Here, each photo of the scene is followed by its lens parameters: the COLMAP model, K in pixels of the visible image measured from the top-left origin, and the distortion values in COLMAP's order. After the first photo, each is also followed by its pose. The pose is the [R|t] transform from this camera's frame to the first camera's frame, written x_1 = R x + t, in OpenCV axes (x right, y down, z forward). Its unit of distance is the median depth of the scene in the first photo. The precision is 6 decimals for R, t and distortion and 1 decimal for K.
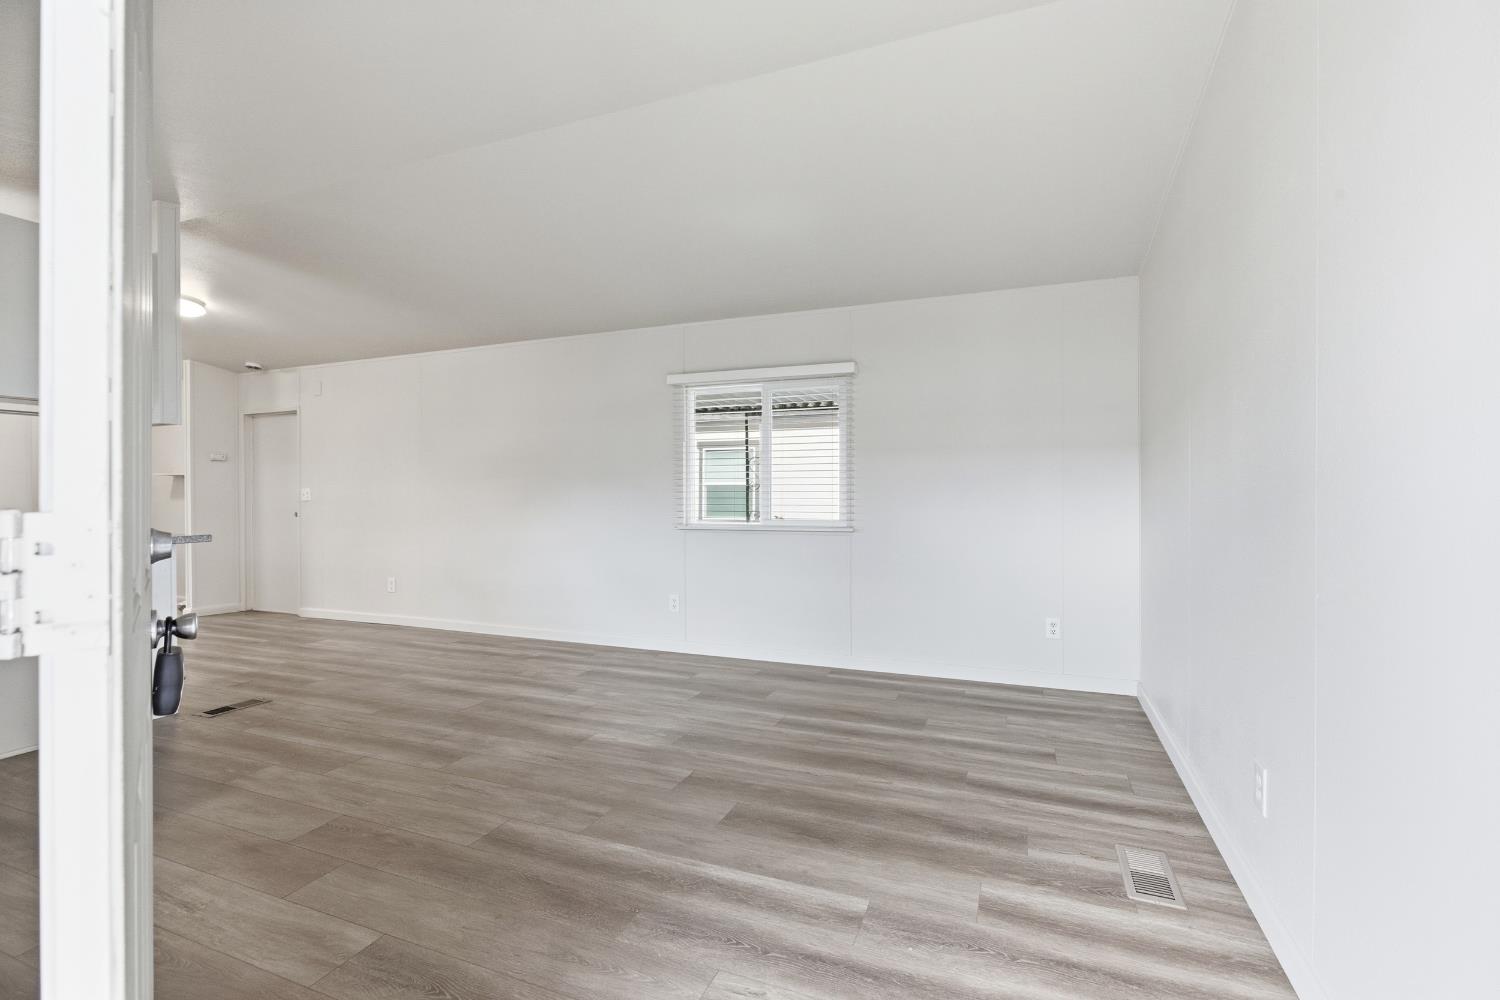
lens RADIAL K [[682.2, 0, 749.8], [0, 682.2, 495.2], [0, 0, 1]] dist [0.002970, 0.000229]
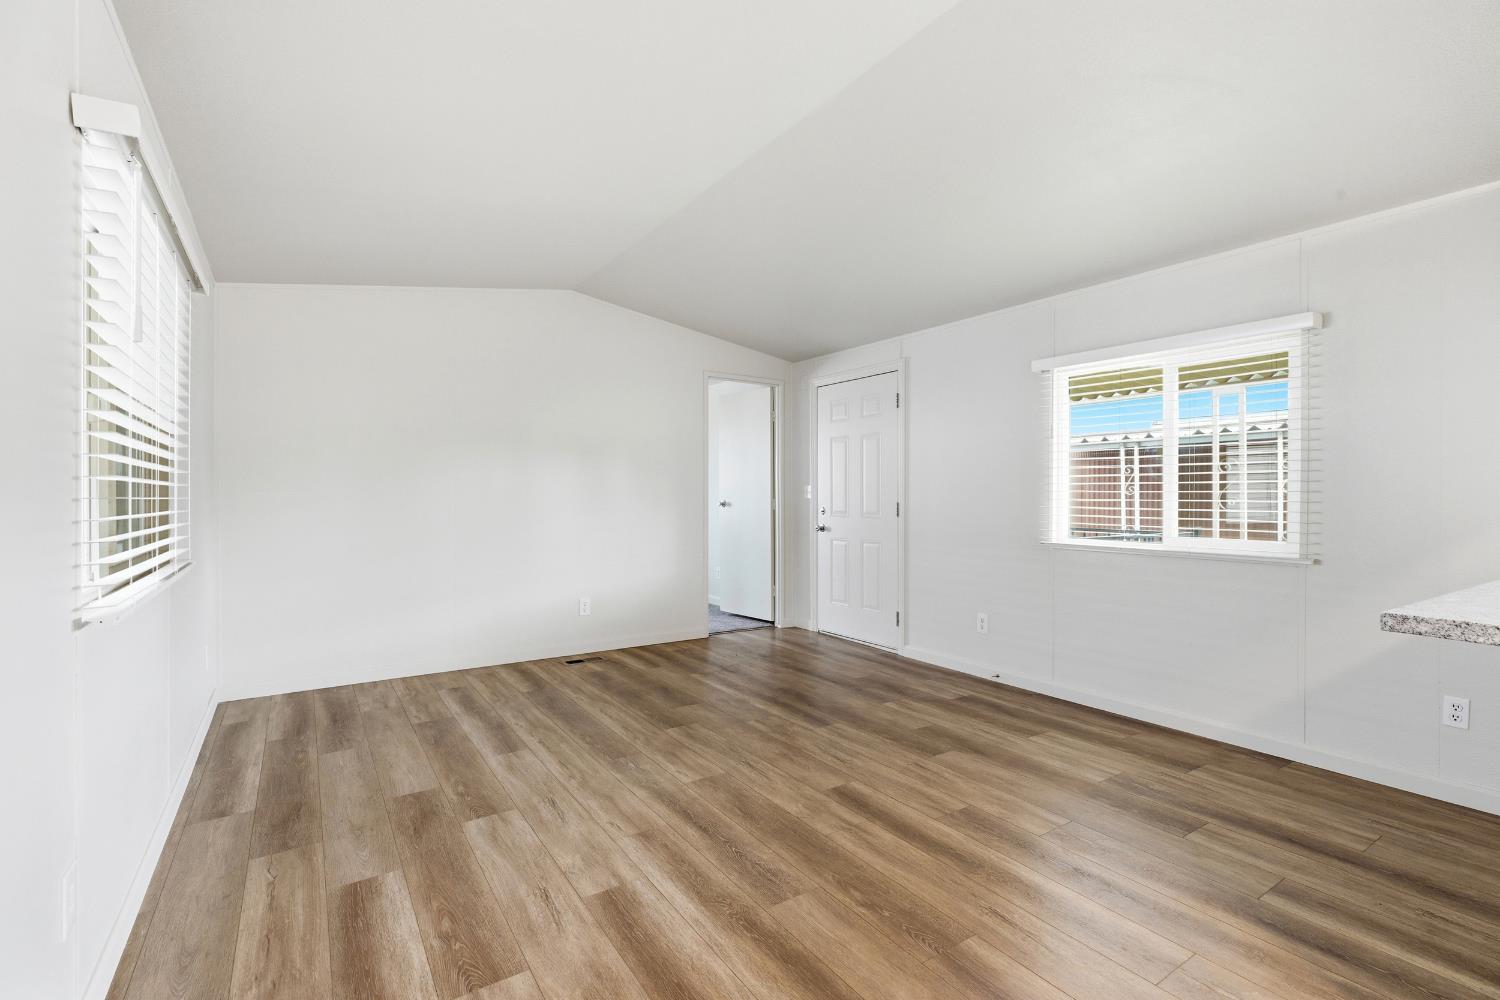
lens RADIAL K [[682.2, 0, 763.5], [0, 682.2, 492.8], [0, 0, 1]] dist [0.002970, 0.000229]
pose [[-0.839880, 0.003532, 0.542760, -0.658757], [0.000624, 0.999984, -0.005542, -0.007903], [-0.542772, -0.004315, -0.839869, 1.422163]]
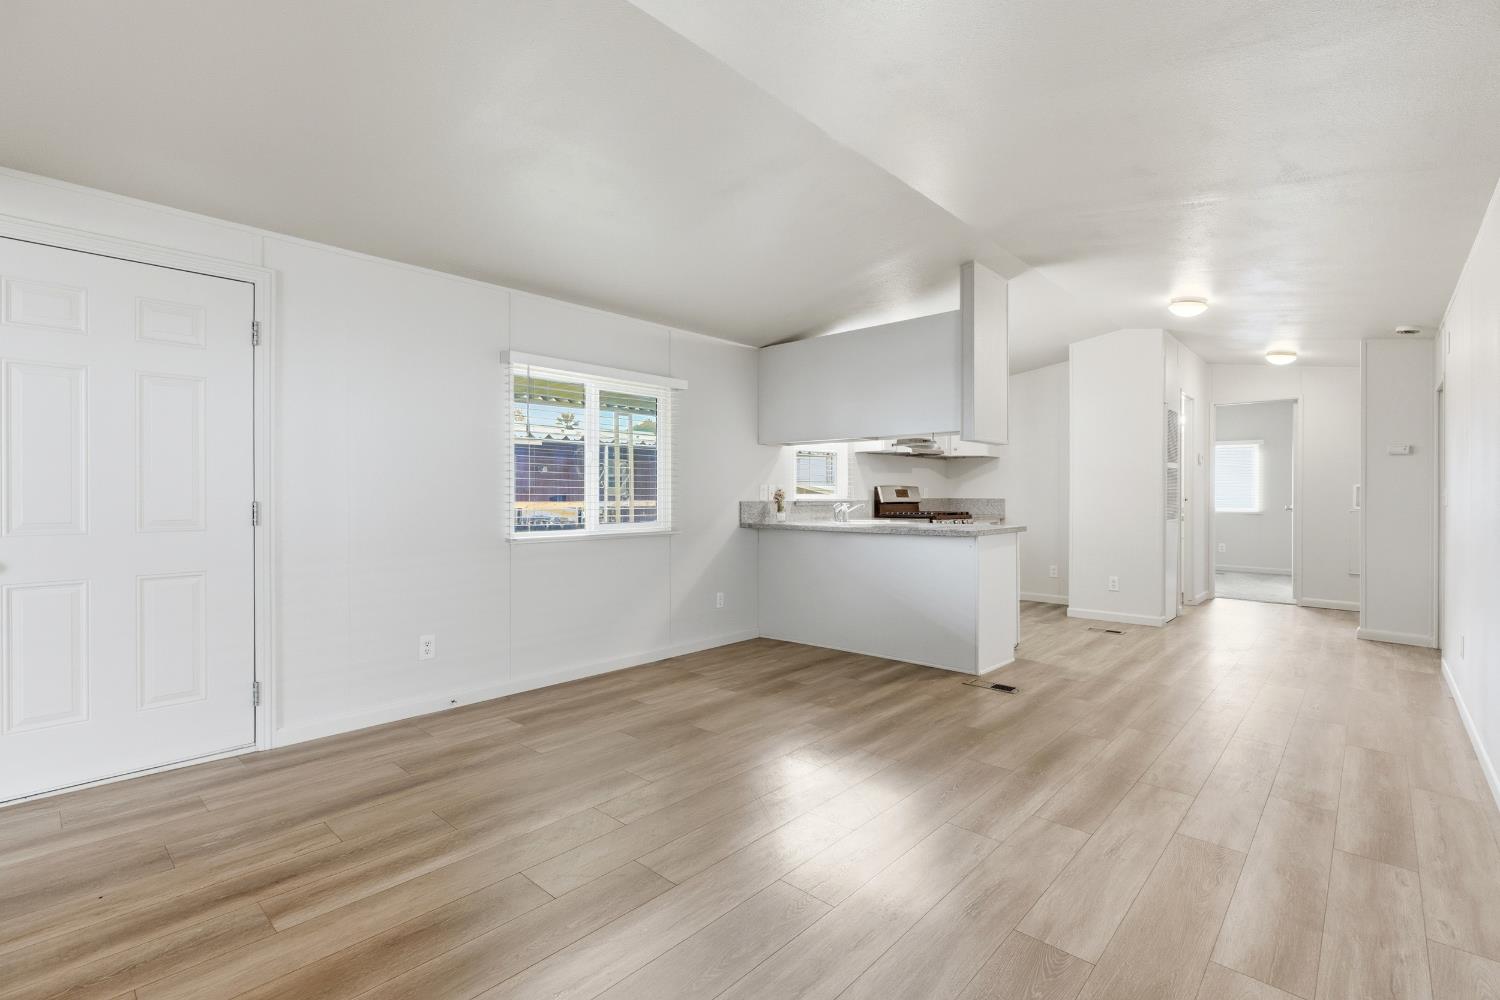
lens RADIAL K [[682.2, 0, 752.0], [0, 682.2, 495.2], [0, 0, 1]] dist [0.002970, 0.000229]
pose [[-0.335986, 0.004111, -0.941858, 0.425708], [-0.003385, 0.999979, 0.005573, -0.009442], [0.941861, 0.005061, -0.335965, 0.973959]]
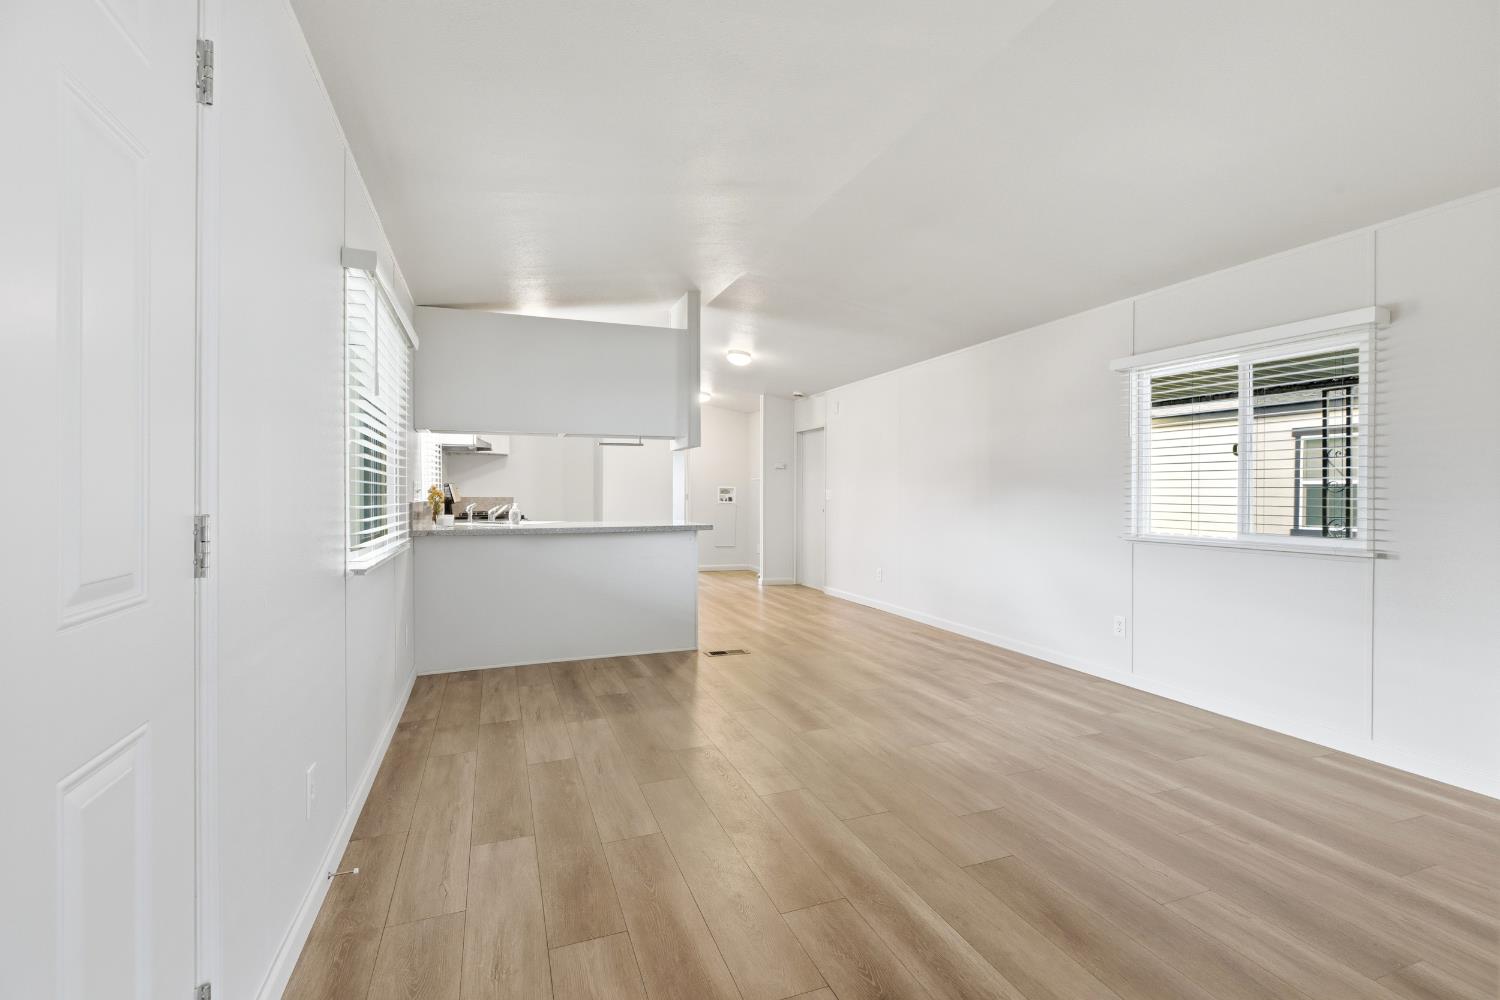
lens RADIAL K [[682.2, 0, 755.0], [0, 682.2, 498.4], [0, 0, 1]] dist [0.002970, 0.000229]
pose [[0.687506, 0.010830, -0.726098, 0.255770], [-0.006900, 0.999941, 0.008381, -0.007687], [0.726146, -0.000752, 0.687540, 0.105336]]
